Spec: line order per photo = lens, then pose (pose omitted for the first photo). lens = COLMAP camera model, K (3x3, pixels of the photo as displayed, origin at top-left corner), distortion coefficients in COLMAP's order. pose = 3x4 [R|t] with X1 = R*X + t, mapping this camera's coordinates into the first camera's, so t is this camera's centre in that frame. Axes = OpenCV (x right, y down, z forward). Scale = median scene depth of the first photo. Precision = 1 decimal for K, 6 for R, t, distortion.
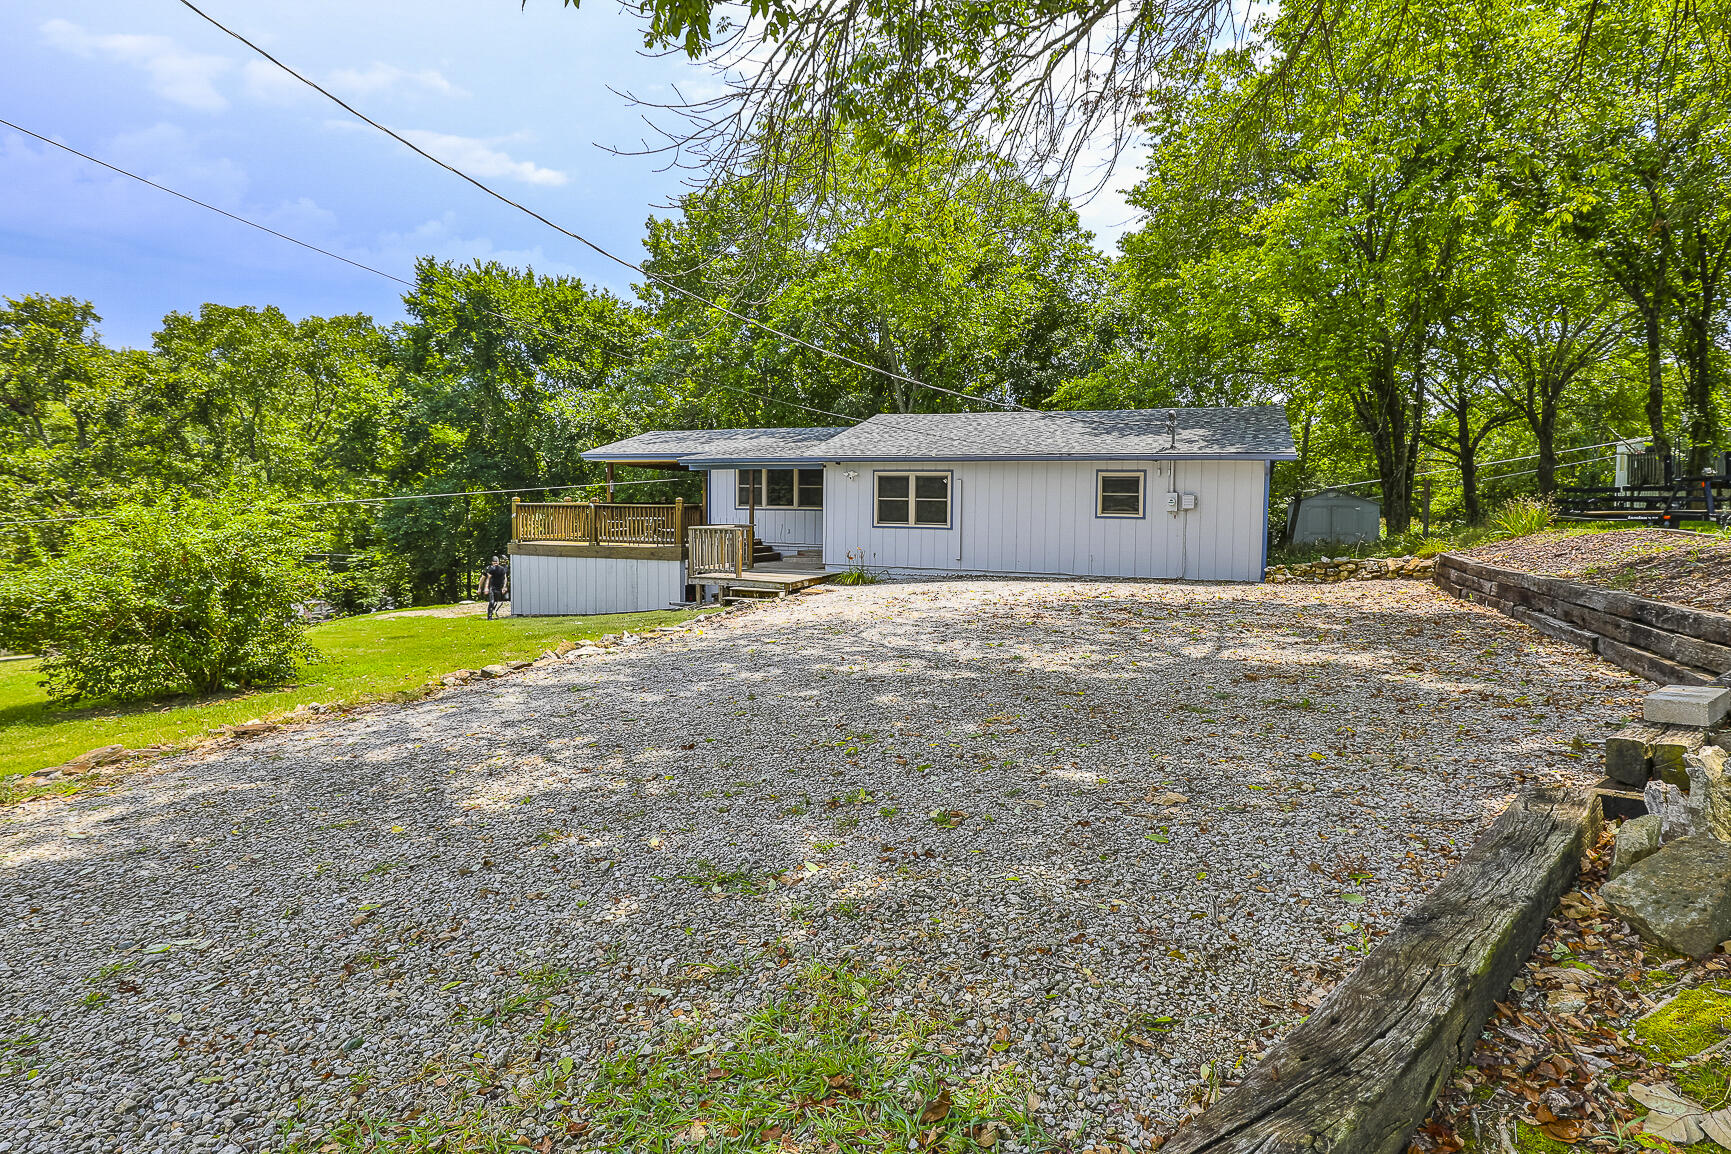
lens RADIAL K [[794.3, 0, 876.1], [0, 794.3, 576.1], [0, 0, 1]] dist [0.001563, 0.001783]
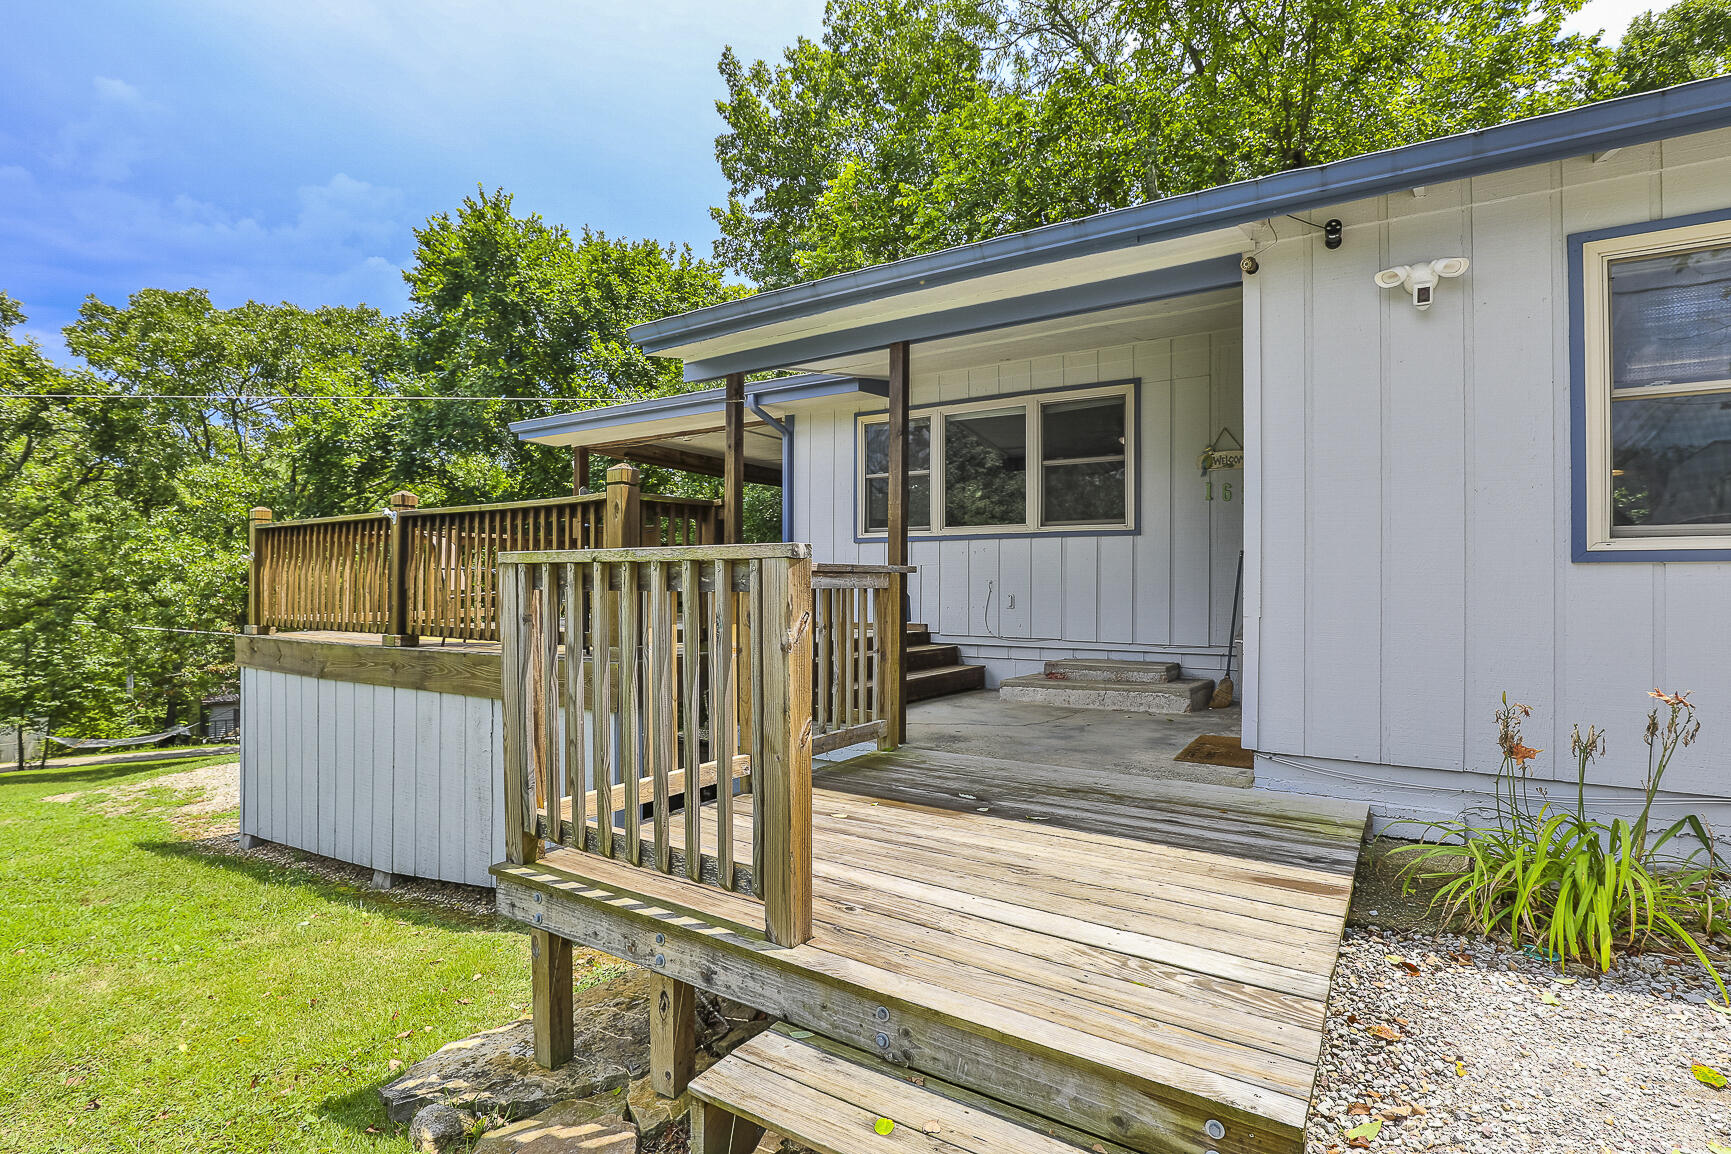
lens RADIAL K [[794.3, 0, 876.1], [0, 794.3, 576.1], [0, 0, 1]] dist [0.001563, 0.001783]
pose [[0.982517, -0.010062, -0.185898, -0.074534], [-0.008831, 0.994896, -0.100522, -0.023597], [0.185961, 0.100406, 0.977414, 0.480681]]
